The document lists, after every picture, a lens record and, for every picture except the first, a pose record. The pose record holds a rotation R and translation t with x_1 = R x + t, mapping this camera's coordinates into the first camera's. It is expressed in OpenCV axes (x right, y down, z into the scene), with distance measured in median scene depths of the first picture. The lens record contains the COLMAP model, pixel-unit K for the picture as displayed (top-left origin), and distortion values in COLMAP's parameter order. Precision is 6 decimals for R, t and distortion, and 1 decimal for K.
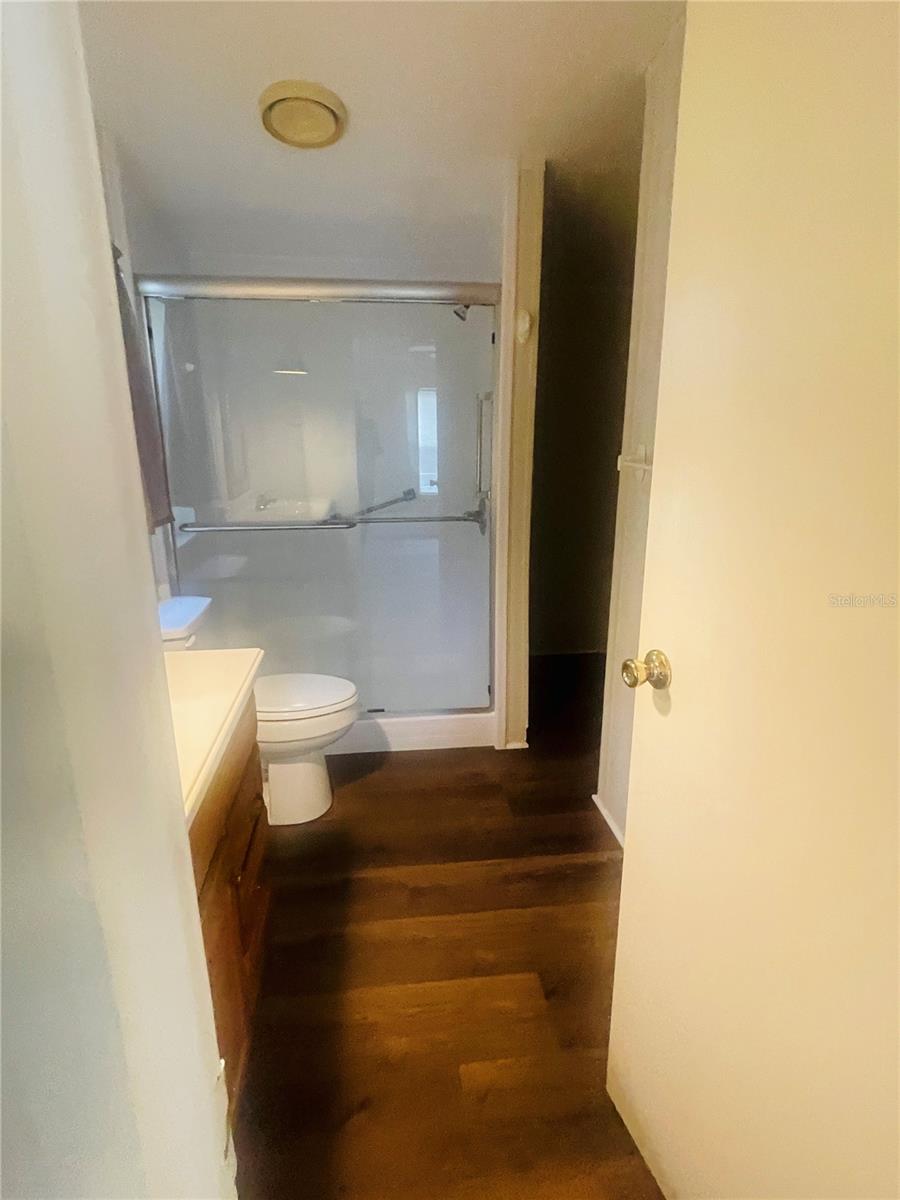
lens RADIAL K [[630.1, 0, 450.0], [0, 630.1, 600.0], [0, 0, 1]] dist [-0.020932, 0.005613]
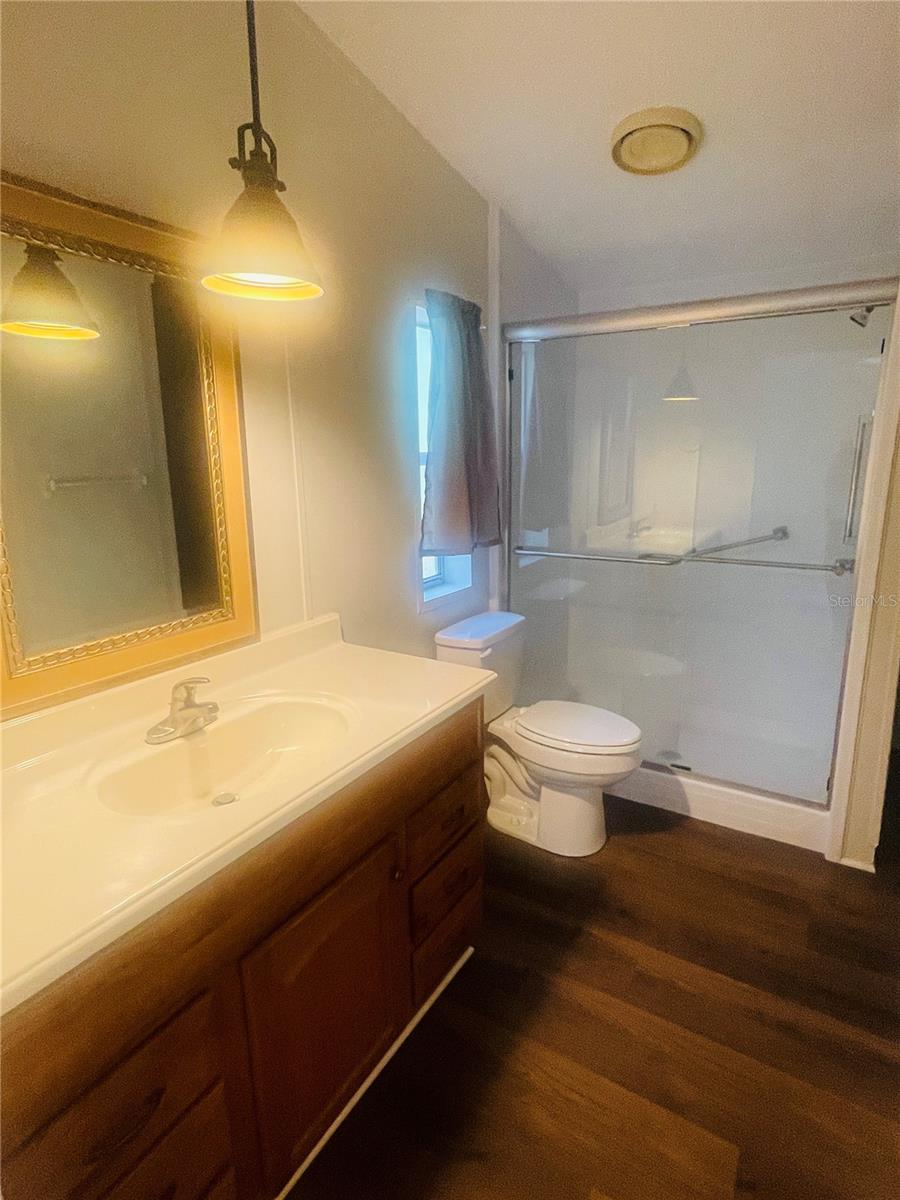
lens RADIAL K [[630.1, 0, 450.0], [0, 630.1, 600.0], [0, 0, 1]] dist [-0.020932, 0.005613]
pose [[0.779787, 0.135141, -0.611285, 0.166481], [-0.156496, 0.987502, 0.018679, -0.030761], [0.606170, 0.081098, 0.791190, 0.073415]]
